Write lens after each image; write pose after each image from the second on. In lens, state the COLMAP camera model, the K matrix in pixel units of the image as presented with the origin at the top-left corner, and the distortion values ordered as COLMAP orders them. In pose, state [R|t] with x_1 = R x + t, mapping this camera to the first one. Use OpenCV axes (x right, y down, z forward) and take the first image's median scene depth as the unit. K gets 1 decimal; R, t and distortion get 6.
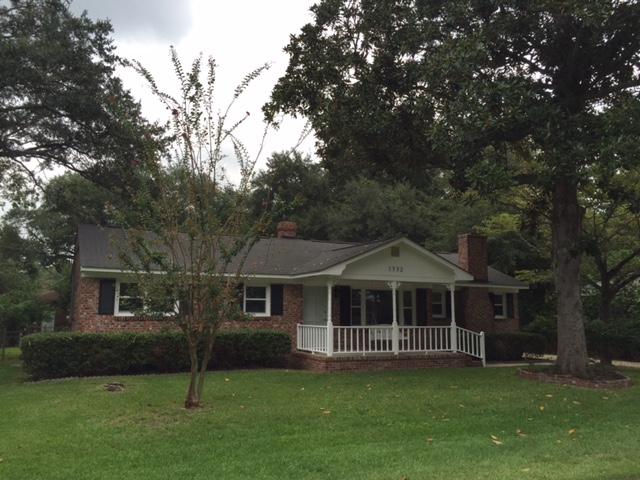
lens RADIAL K [[559.1, 0, 320.0], [0, 559.1, 240.0], [0, 0, 1]] dist [0.088623, -0.078862]
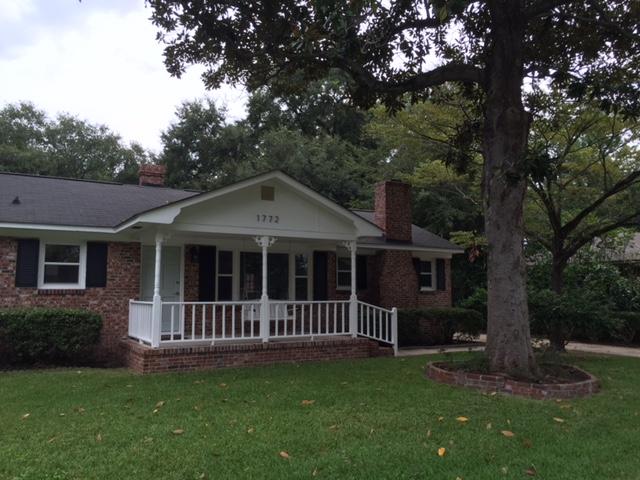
lens RADIAL K [[559.1, 0, 320.0], [0, 559.1, 240.0], [0, 0, 1]] dist [0.088623, -0.078862]
pose [[0.997547, 0.001524, 0.069980, 0.143792], [-0.004189, 0.999271, 0.037948, 0.049331], [-0.069871, -0.038148, 0.996826, 0.295069]]
